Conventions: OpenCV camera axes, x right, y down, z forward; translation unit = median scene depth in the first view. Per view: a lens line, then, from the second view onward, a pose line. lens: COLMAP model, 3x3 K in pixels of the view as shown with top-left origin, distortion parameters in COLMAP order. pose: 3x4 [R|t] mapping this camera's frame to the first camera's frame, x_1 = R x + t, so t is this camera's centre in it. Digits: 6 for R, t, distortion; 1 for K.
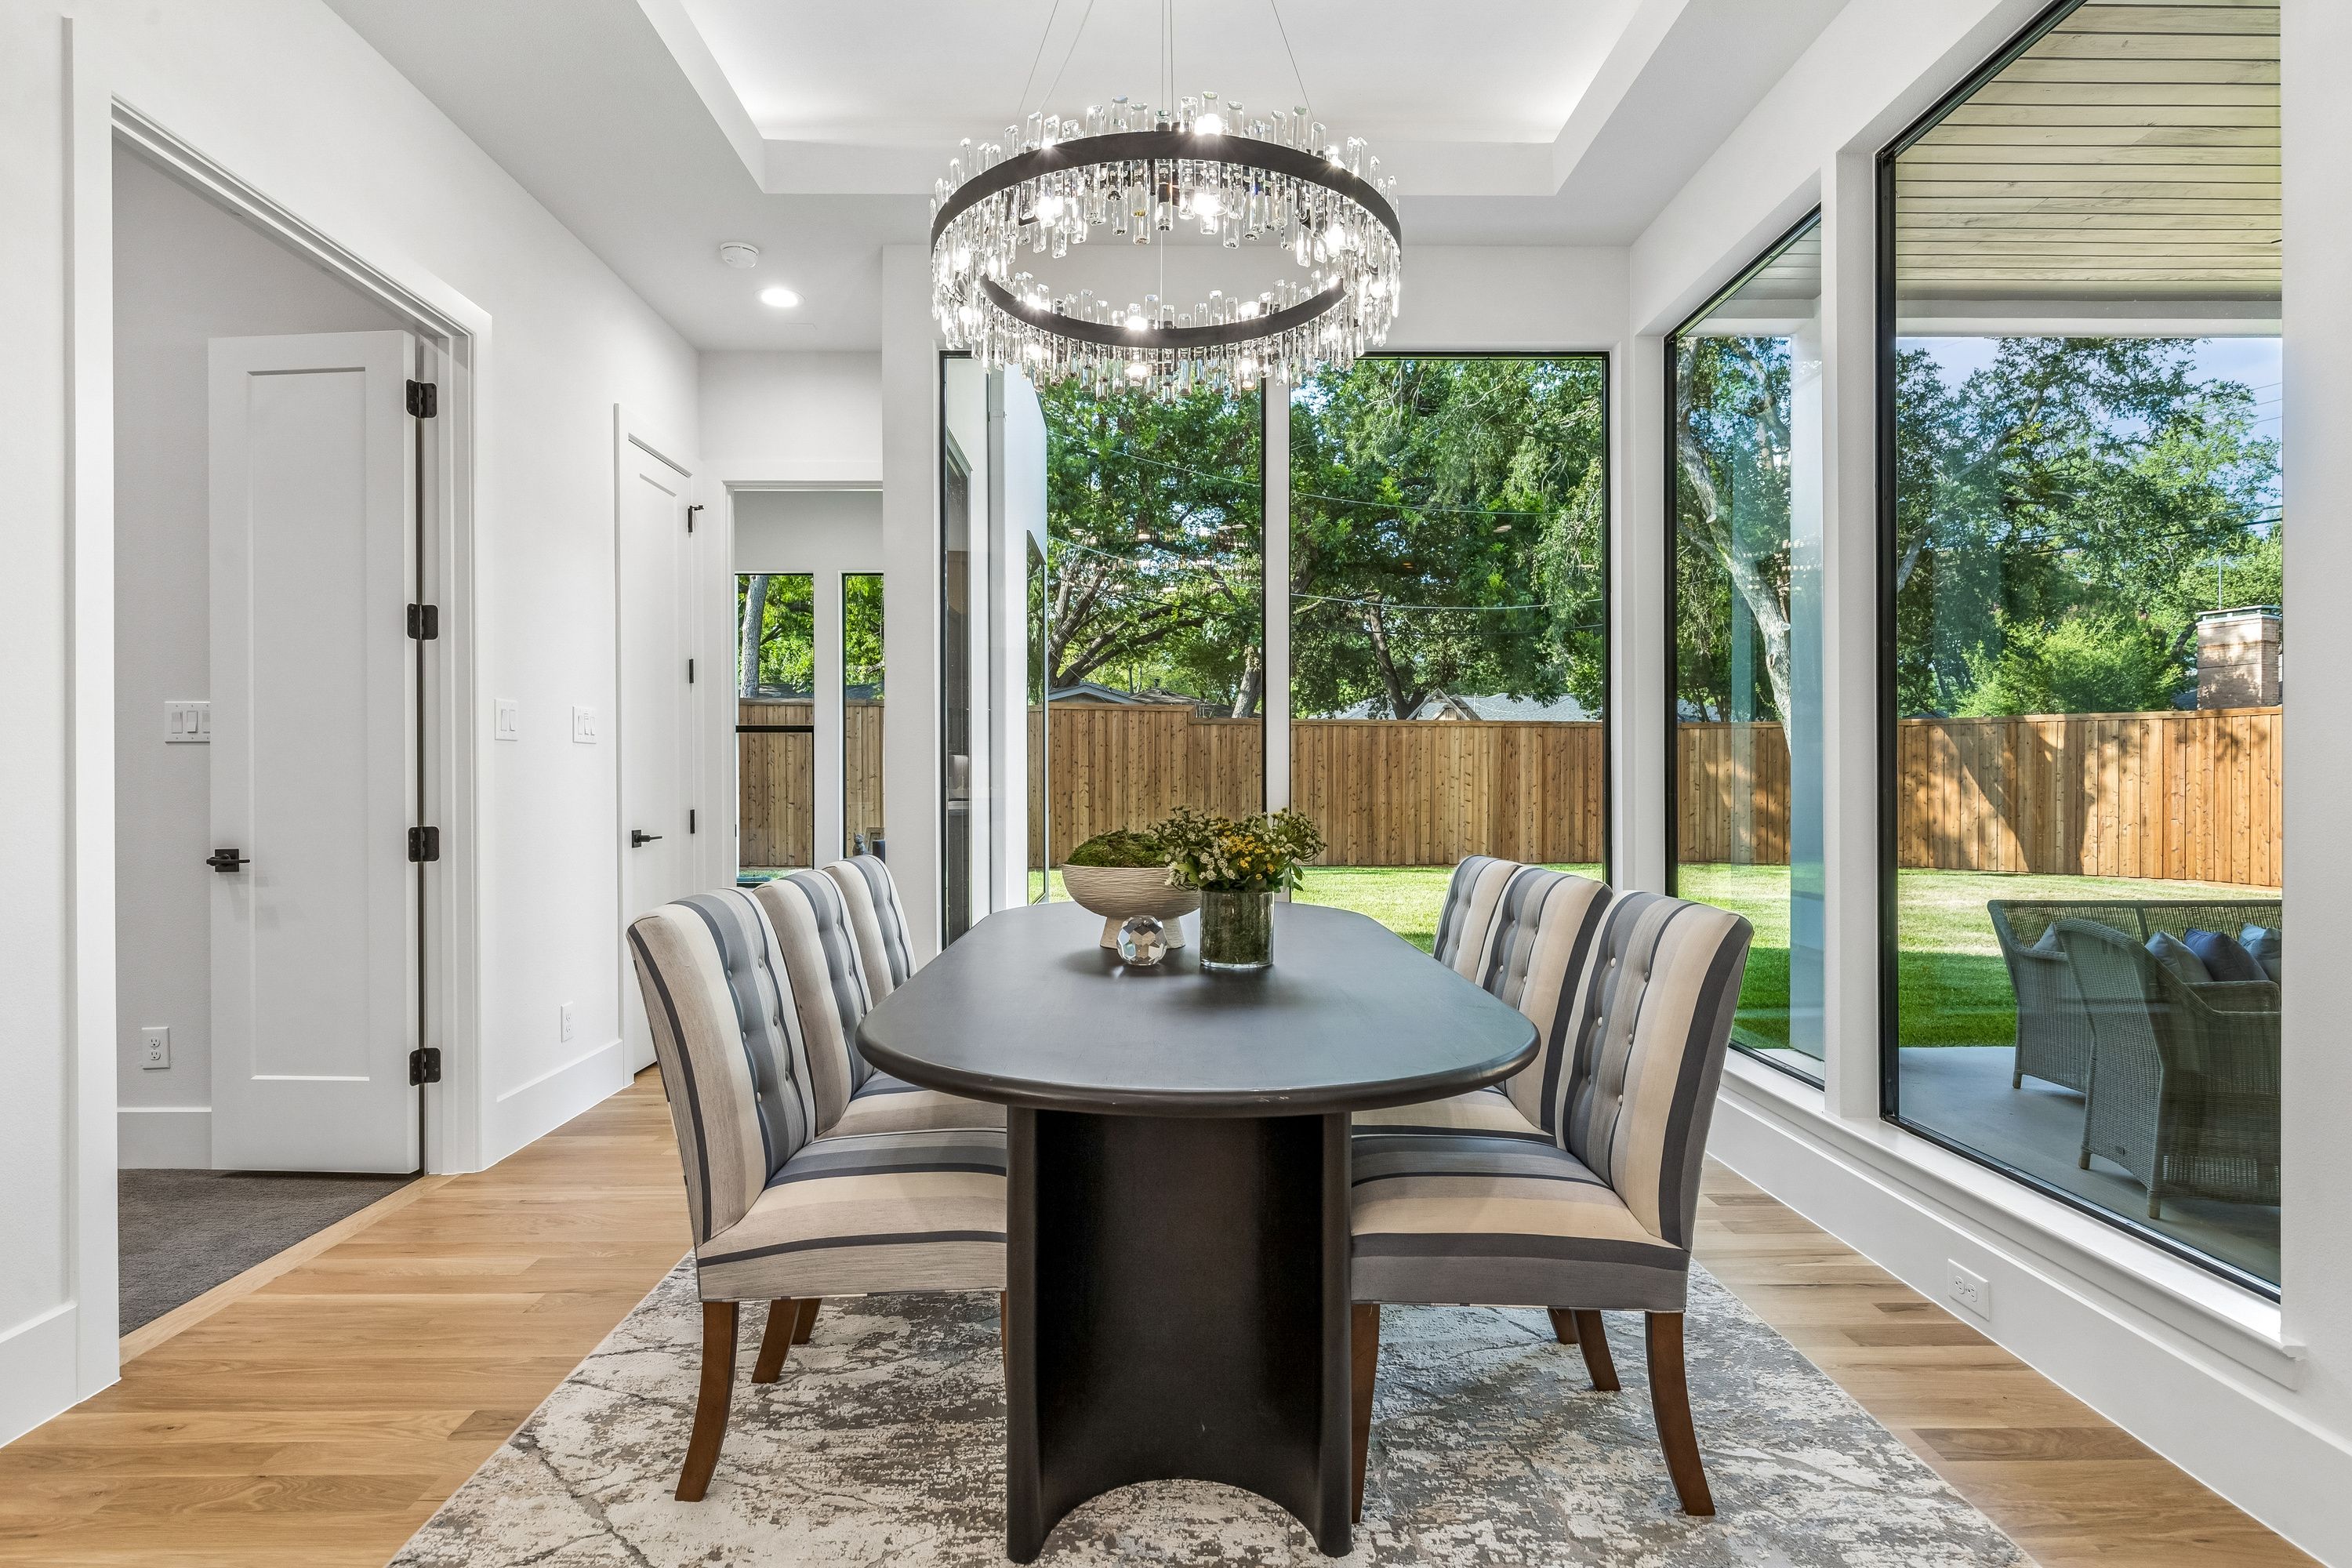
lens RADIAL K [[1215.0, 0, 1168.9], [0, 1215.0, 787.6], [0, 0, 1]] dist [0.002929, 0.000394]
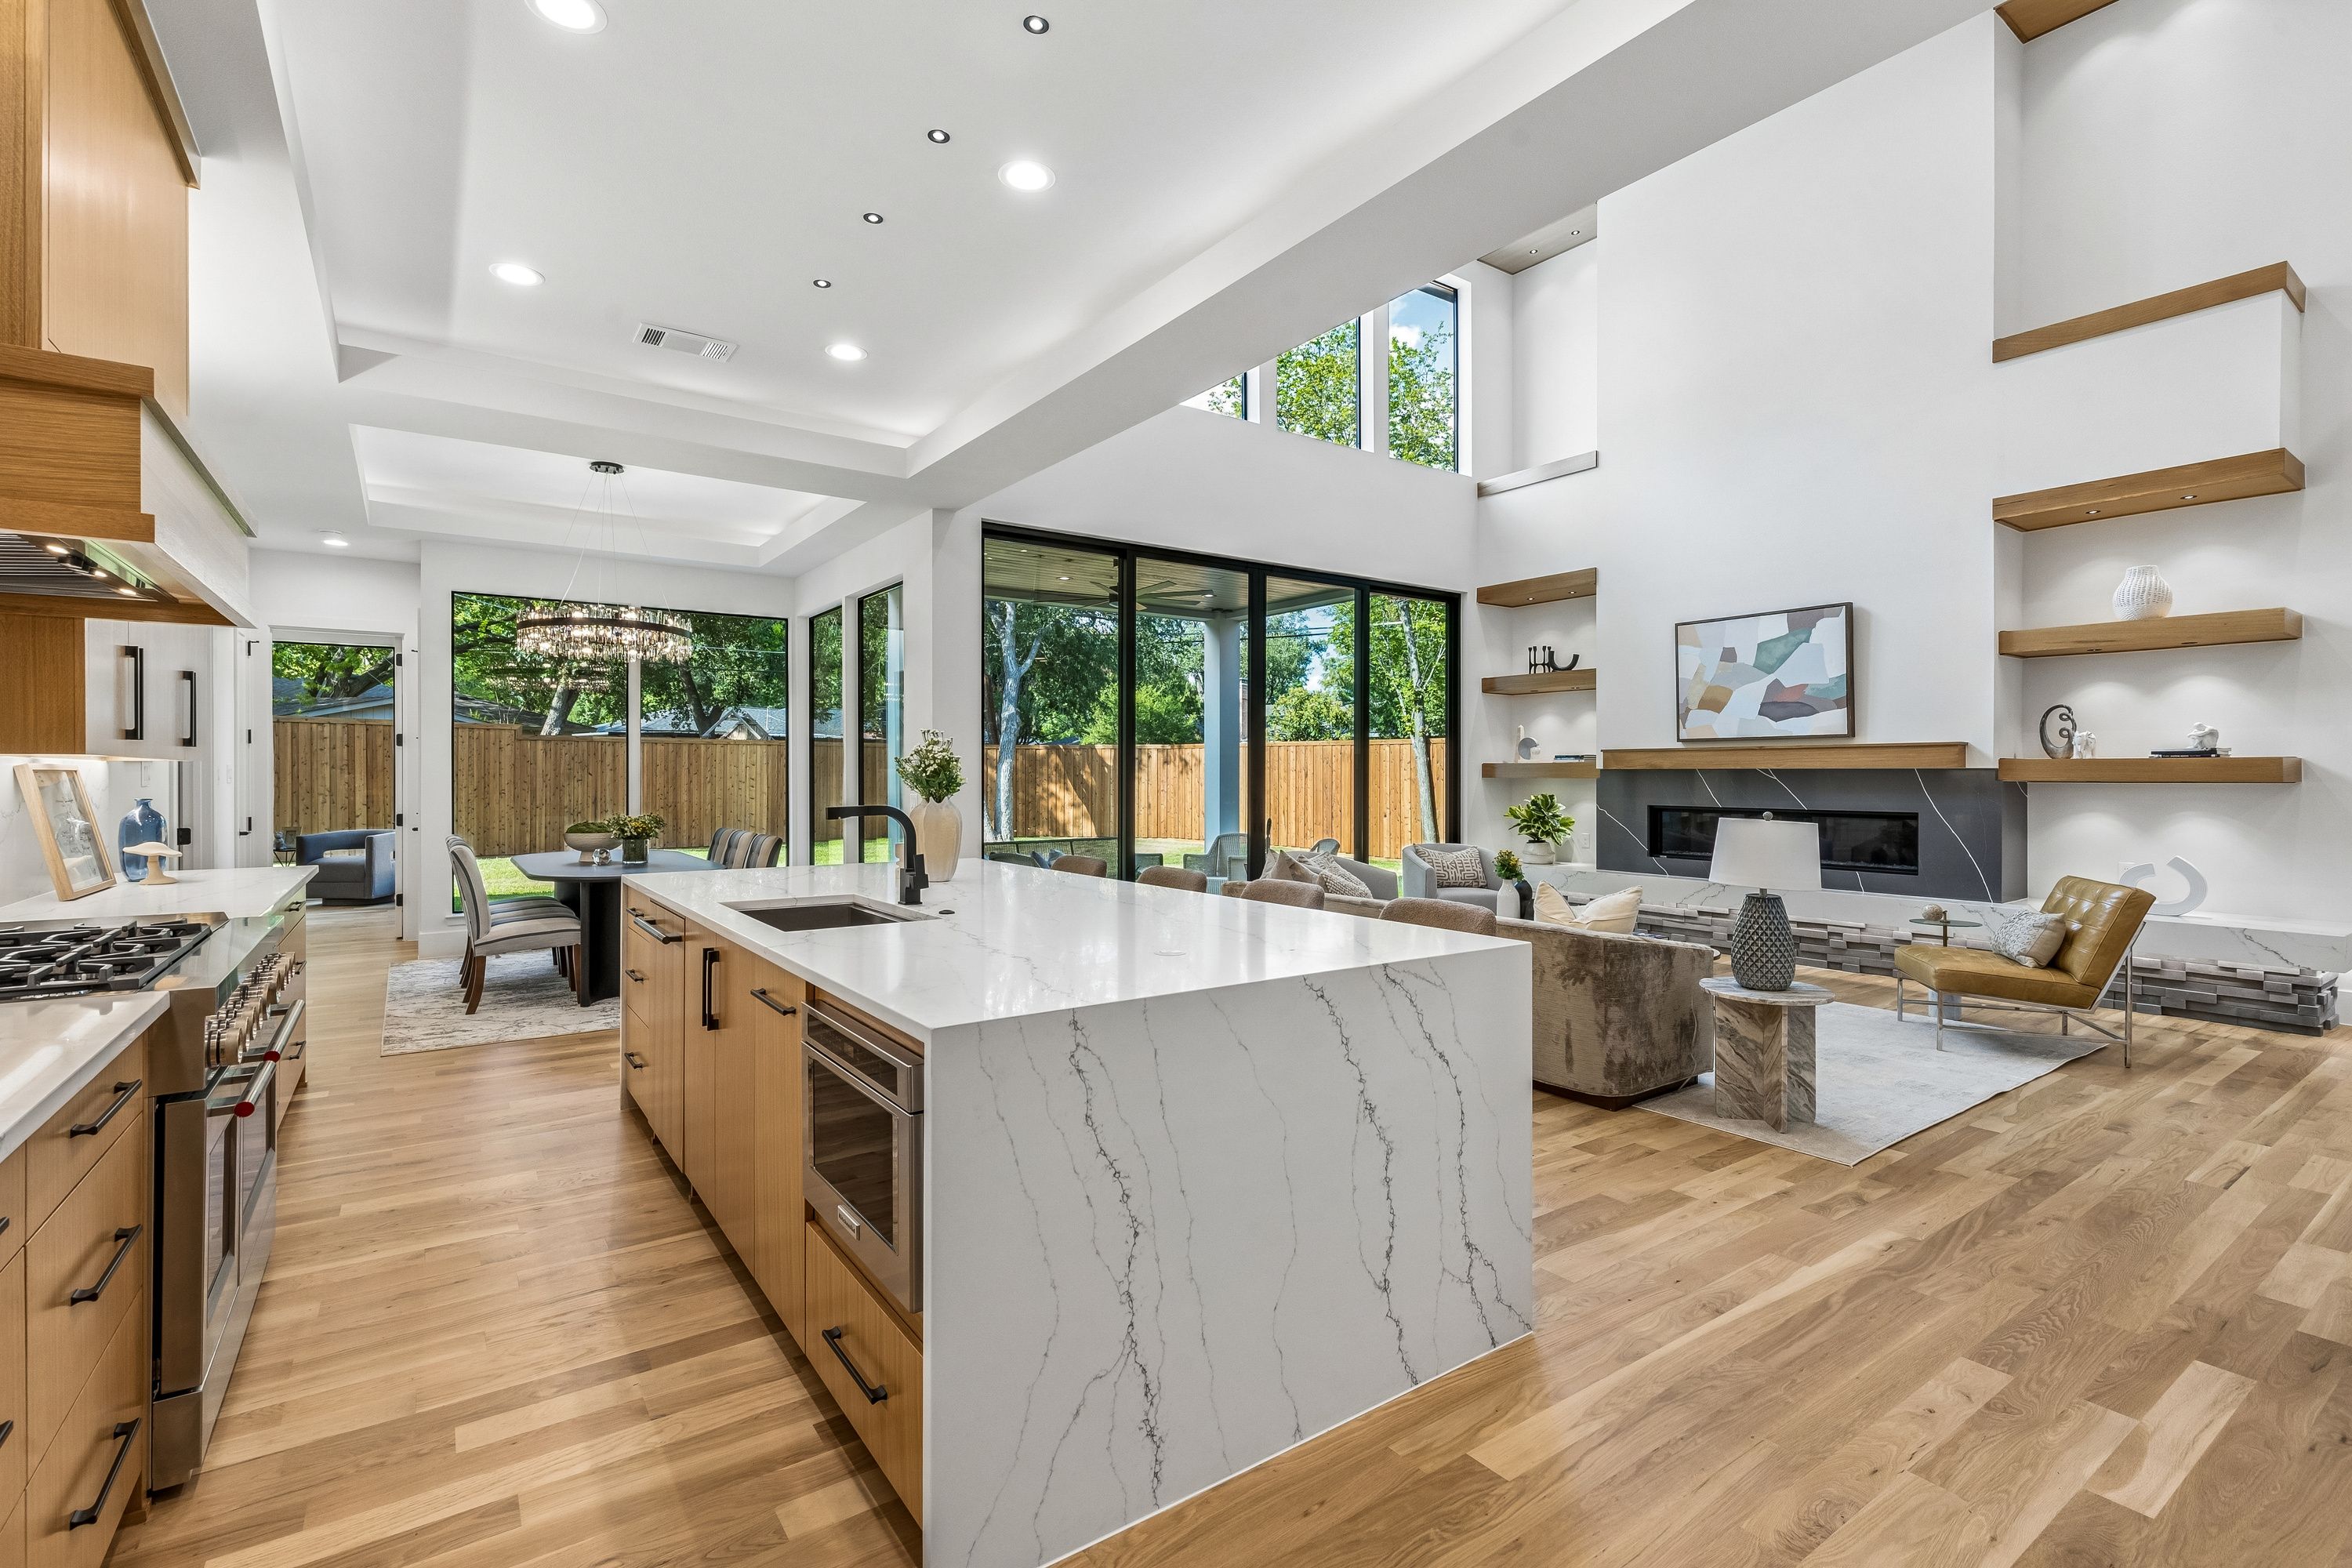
lens RADIAL K [[1071.1, 0, 1188.7], [0, 1071.1, 777.9], [0, 0, 1]] dist [-0.000099, 0.000021]
pose [[0.816979, 0.001350, 0.576666, -0.051398], [0.000498, 0.999995, -0.003046, -0.008806], [-0.576667, 0.002776, 0.816975, -0.285342]]
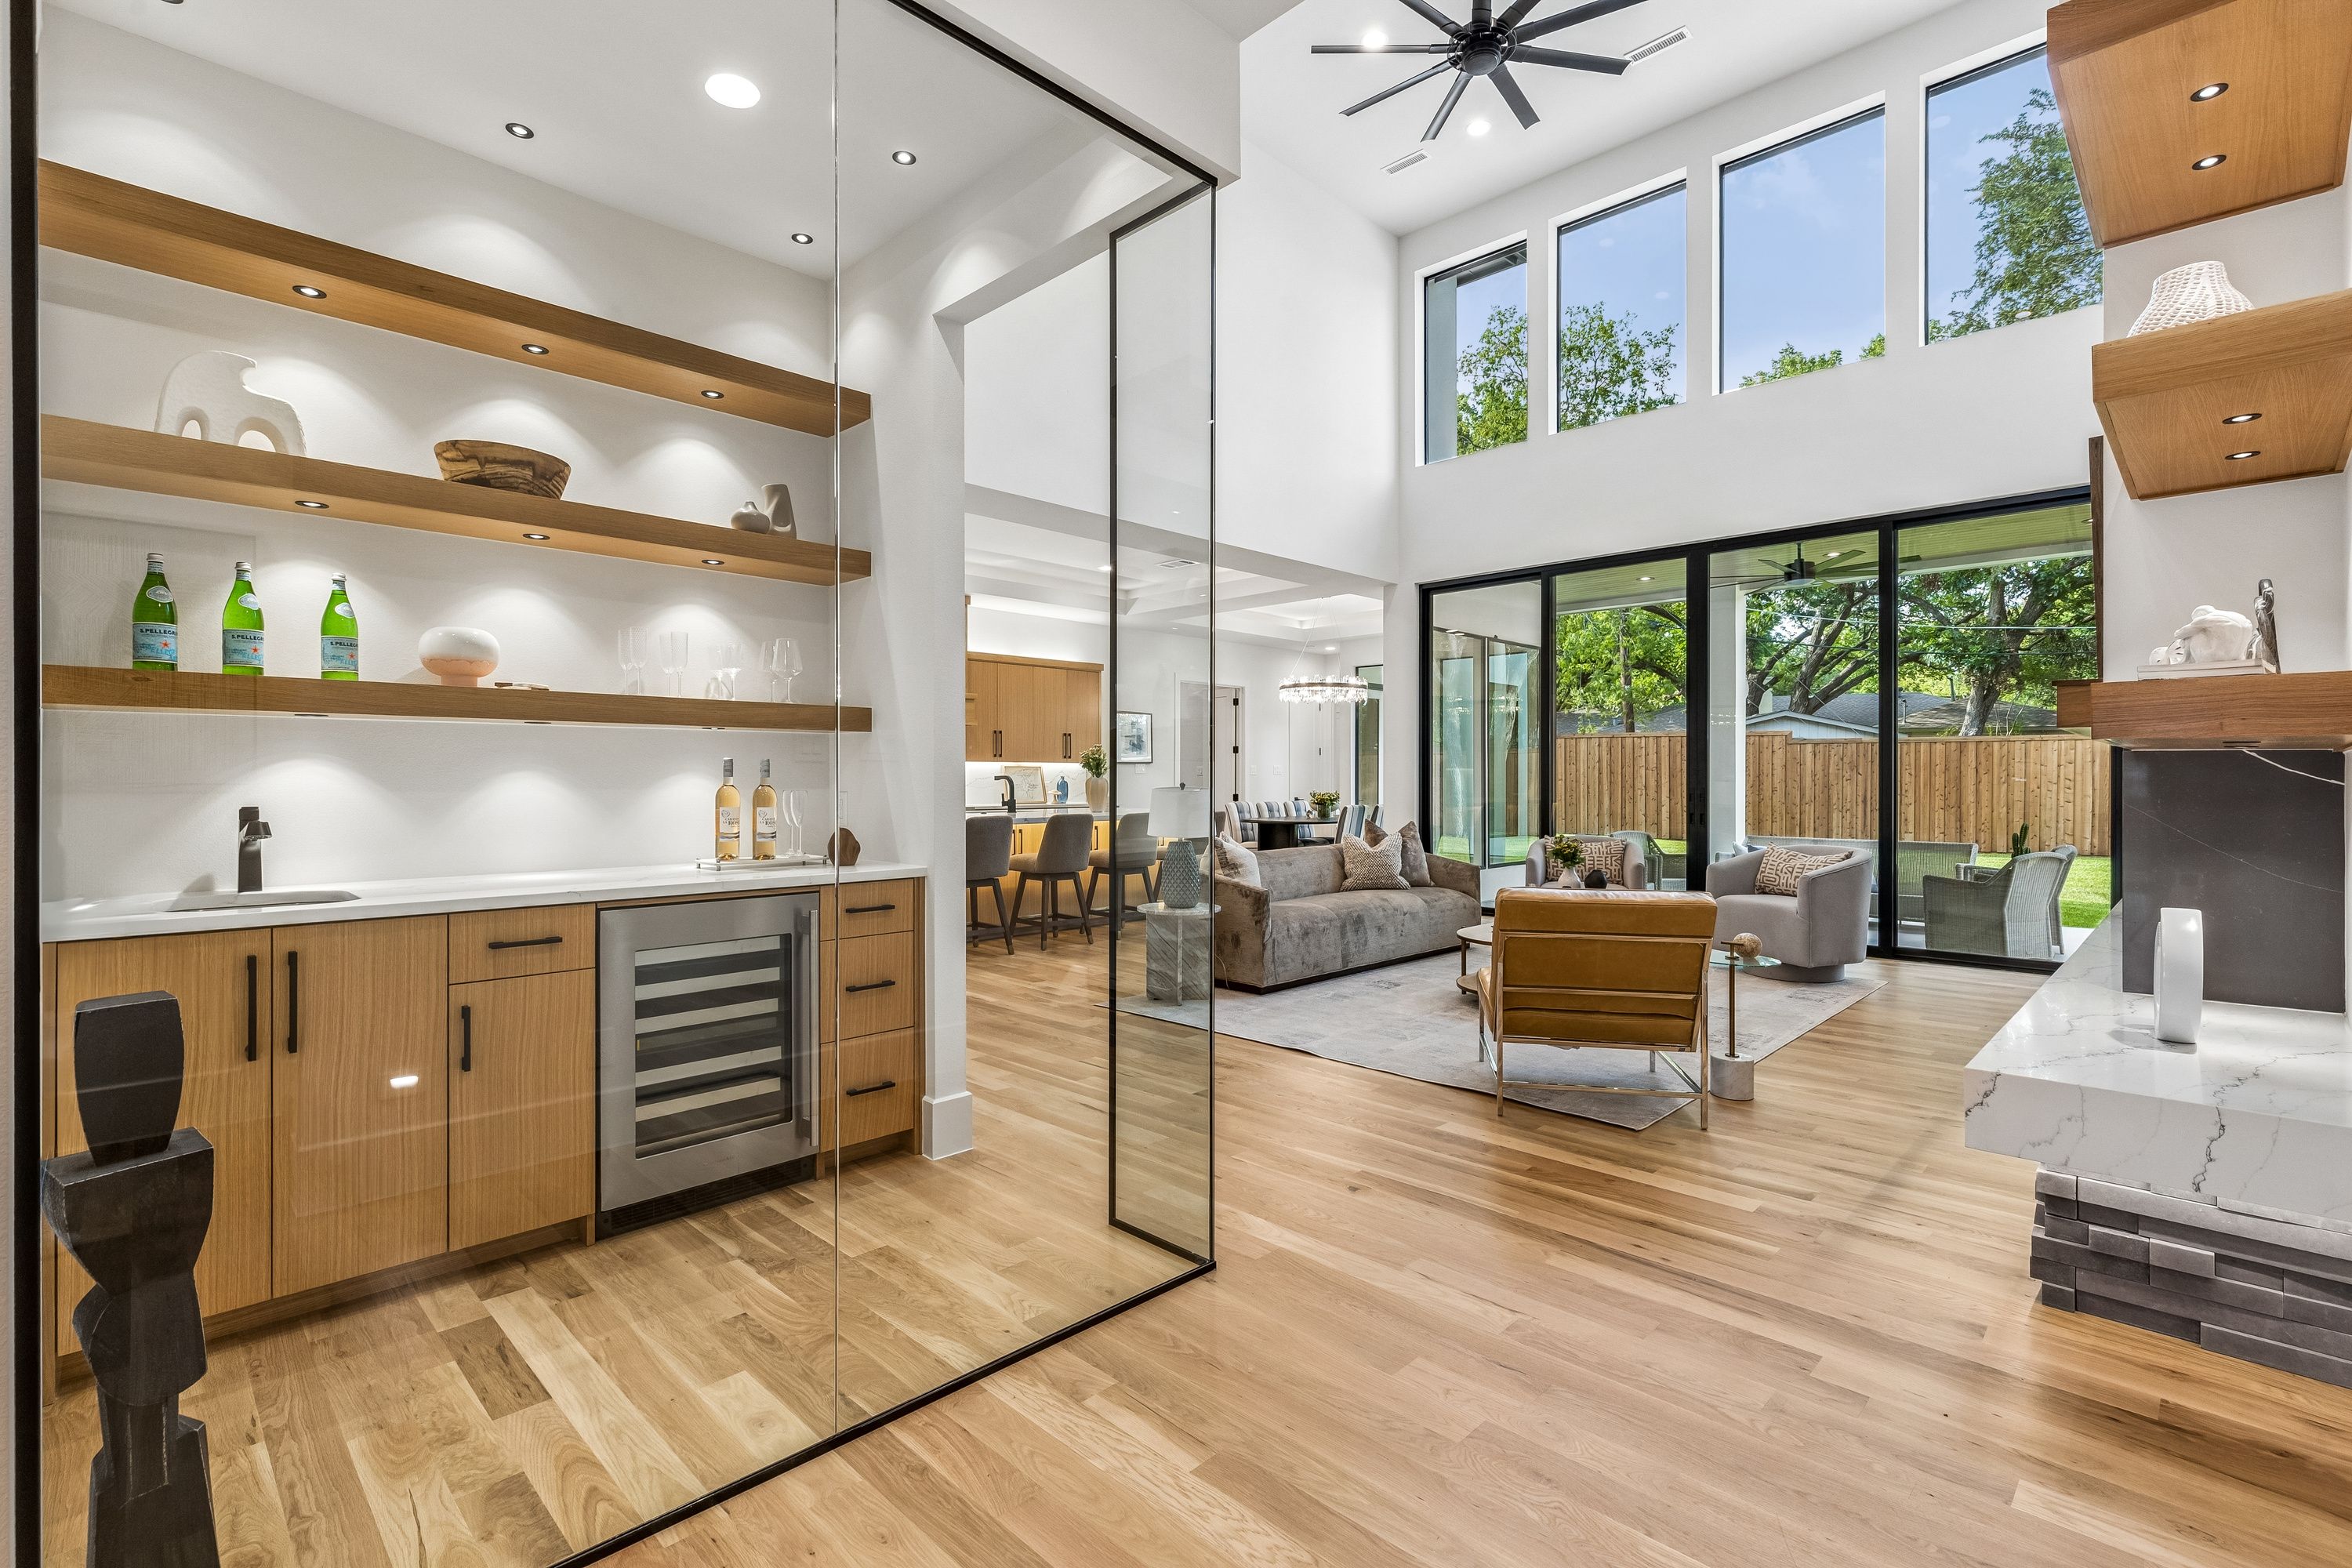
lens RADIAL K [[1071.1, 0, 1187.3], [0, 1071.1, 778.3], [0, 0, 1]] dist [-0.000099, 0.000021]
pose [[0.707020, 0.004960, -0.707176, 0.388418], [-0.007835, 0.999969, -0.000820, -0.004865], [0.707150, 0.006120, 0.707037, -0.363917]]
